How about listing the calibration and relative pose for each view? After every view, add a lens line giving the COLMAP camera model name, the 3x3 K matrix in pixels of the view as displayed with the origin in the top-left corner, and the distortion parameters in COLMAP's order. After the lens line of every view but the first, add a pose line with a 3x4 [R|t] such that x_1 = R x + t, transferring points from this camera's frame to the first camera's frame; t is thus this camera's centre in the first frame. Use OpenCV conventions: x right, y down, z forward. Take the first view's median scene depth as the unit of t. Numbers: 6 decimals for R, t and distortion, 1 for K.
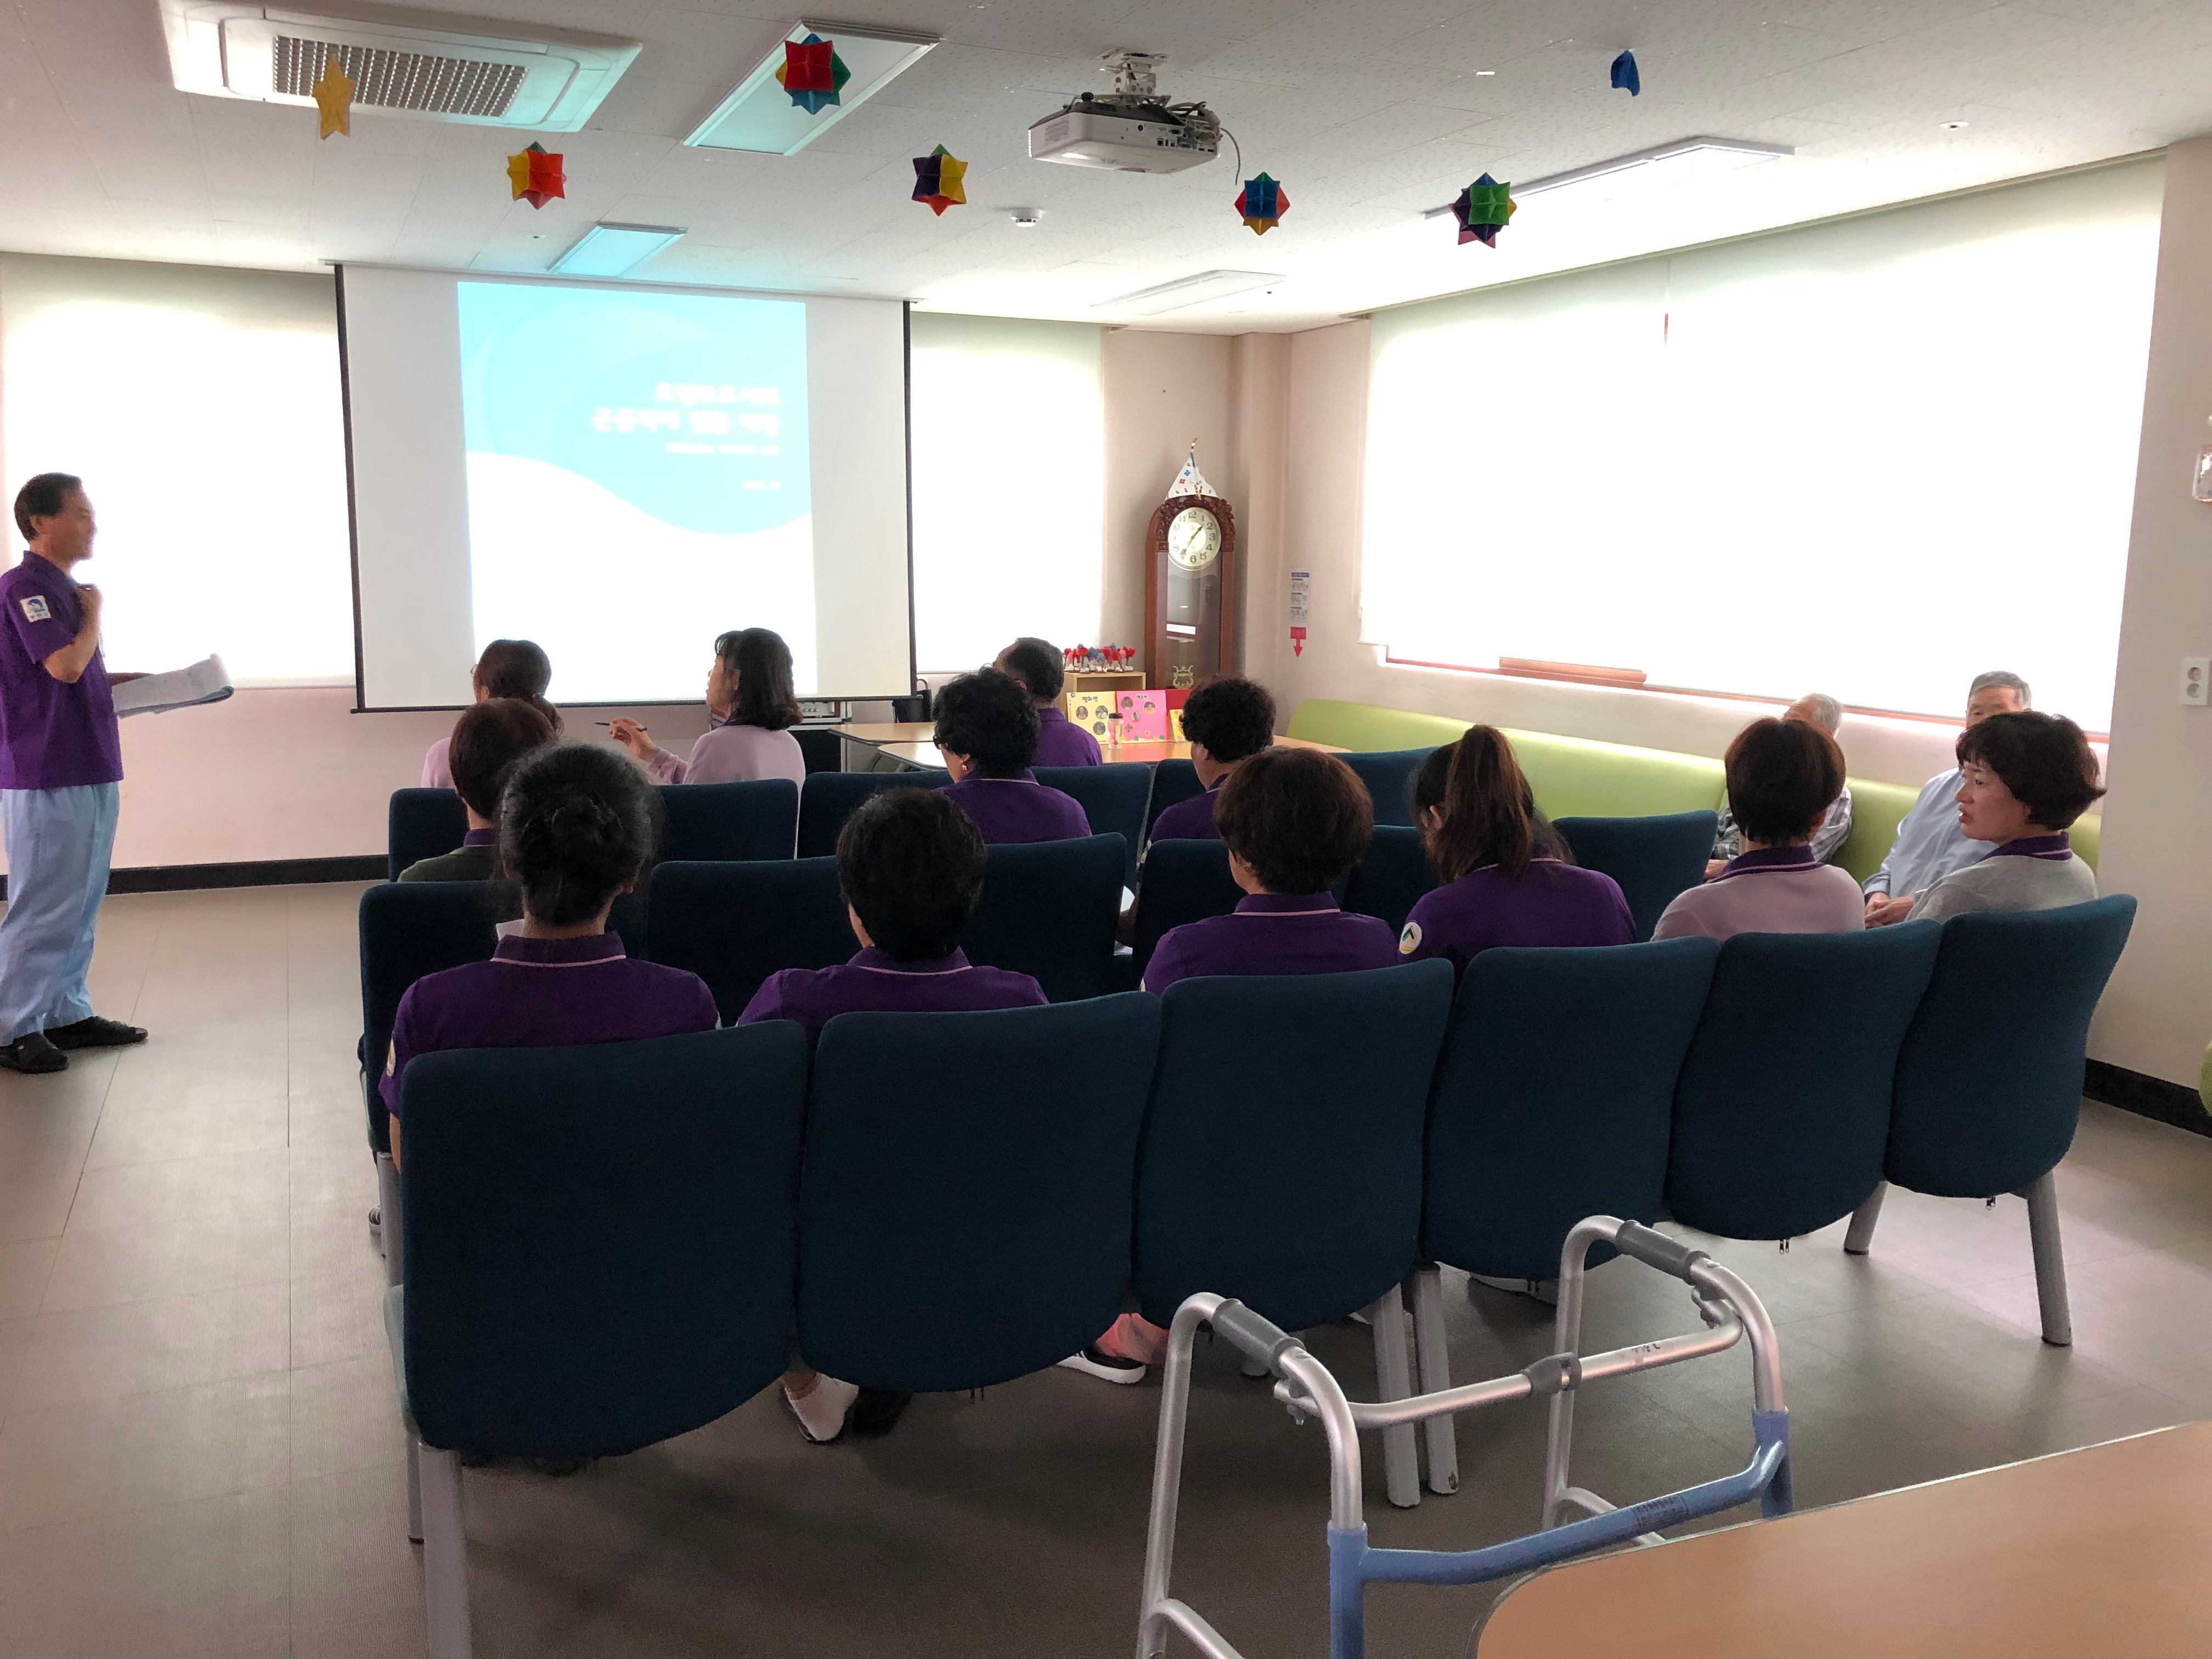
lens RADIAL K [[1818.4, 0, 1101.2], [0, 1818.4, 833.7], [0, 0, 1]] dist [0.013890, -0.000355]
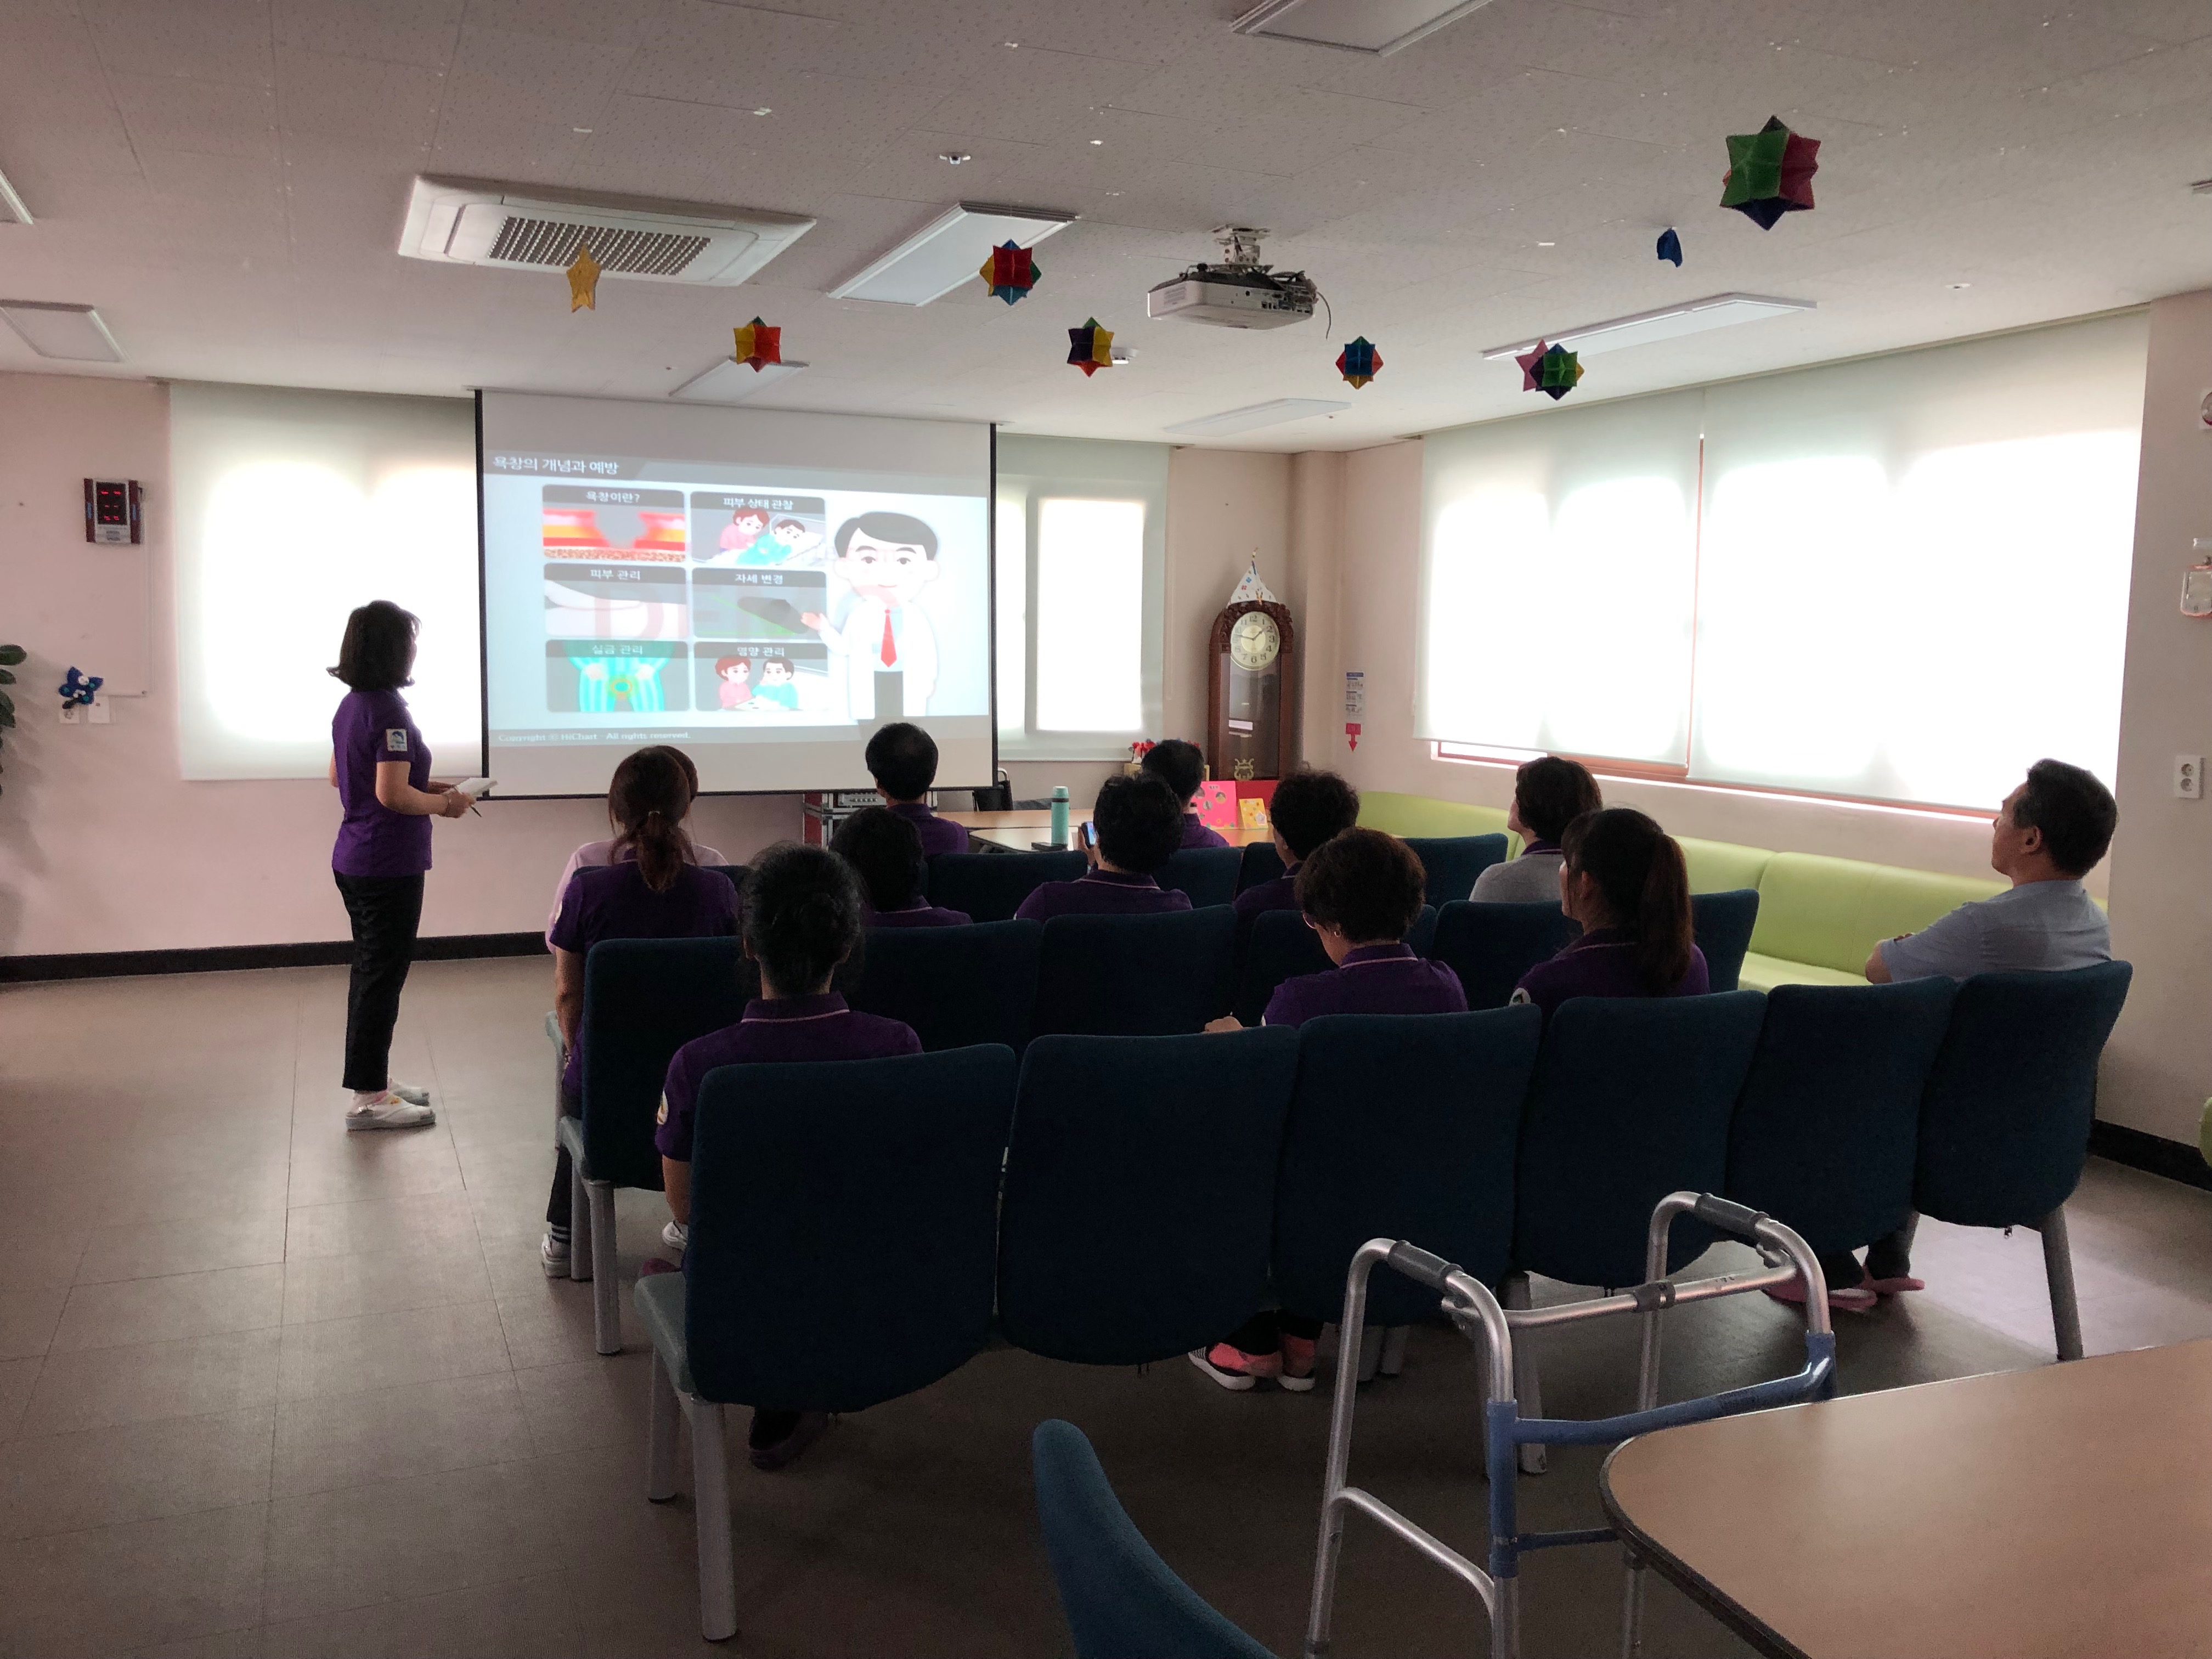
lens RADIAL K [[1818.4, 0, 1111.1], [0, 1818.4, 826.8], [0, 0, 1]] dist [0.013890, -0.000355]
pose [[0.999946, 0.004484, -0.009393, -0.052577], [-0.004999, 0.998439, -0.055628, 0.014288], [0.009129, 0.055671, 0.998407, -0.132242]]
